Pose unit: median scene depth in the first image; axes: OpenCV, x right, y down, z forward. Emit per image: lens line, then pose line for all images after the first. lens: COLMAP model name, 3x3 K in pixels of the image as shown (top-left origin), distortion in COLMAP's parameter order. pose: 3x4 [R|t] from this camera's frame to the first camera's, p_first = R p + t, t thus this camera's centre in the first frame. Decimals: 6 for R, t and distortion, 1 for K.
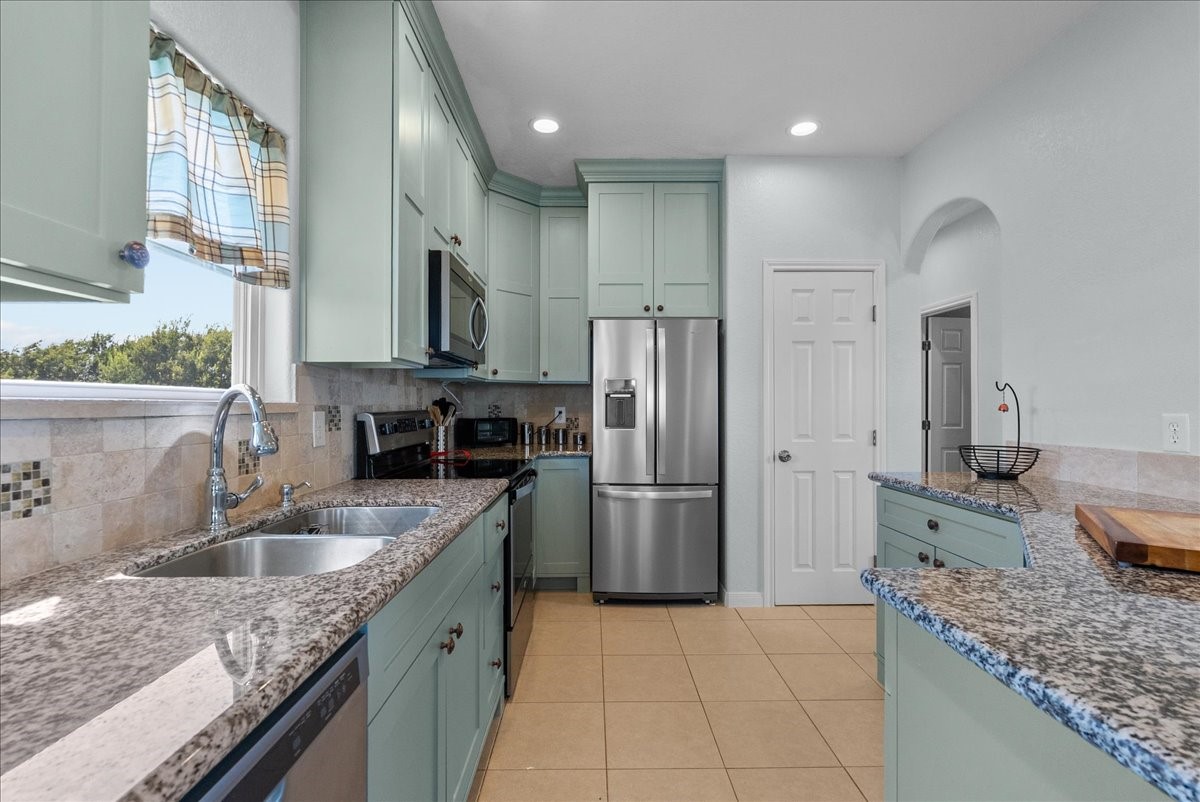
lens RADIAL K [[529.2, 0, 601.4], [0, 529.2, 396.1], [0, 0, 1]] dist [-0.001460, -0.000081]
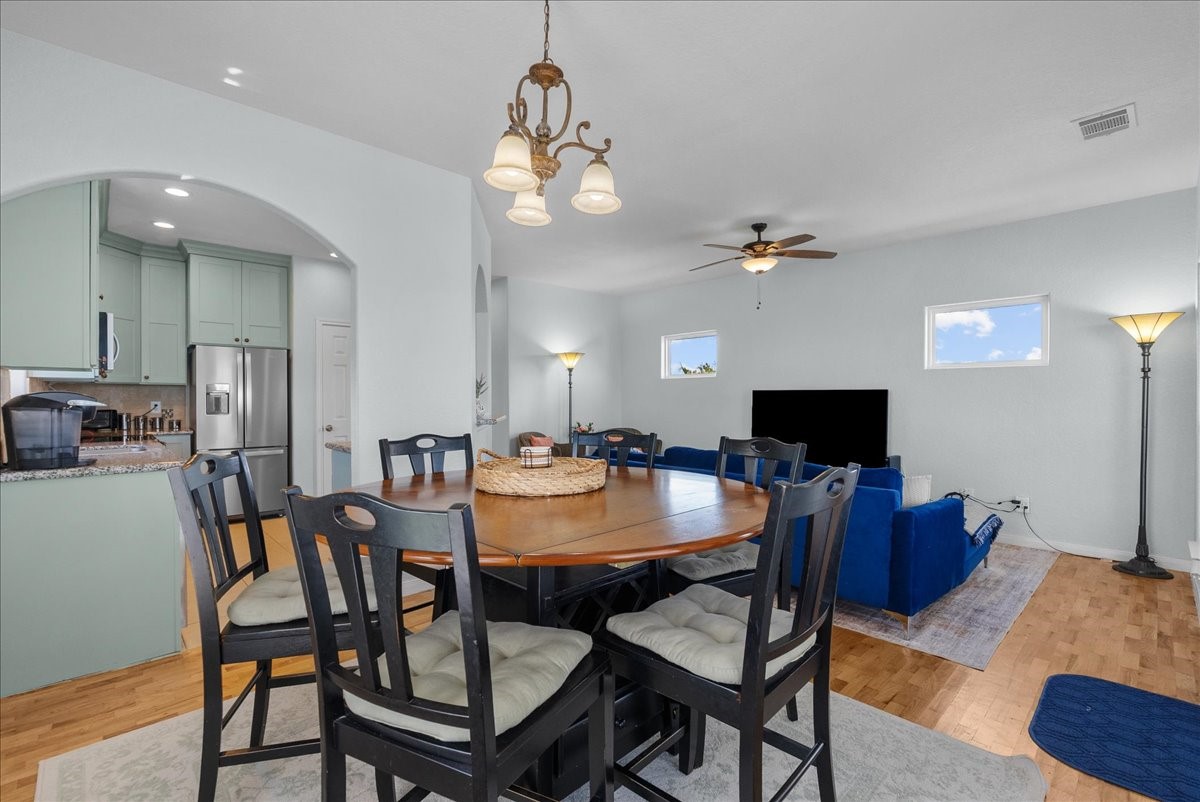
lens RADIAL K [[538.4, 0, 603.8], [0, 538.4, 404.7], [0, 0, 1]] dist [-0.000589, -0.000188]
pose [[0.739255, -0.006954, 0.673389, -0.193263], [-0.010839, 0.999694, 0.022223, -0.017120], [-0.673338, -0.023727, 0.738954, -0.967250]]
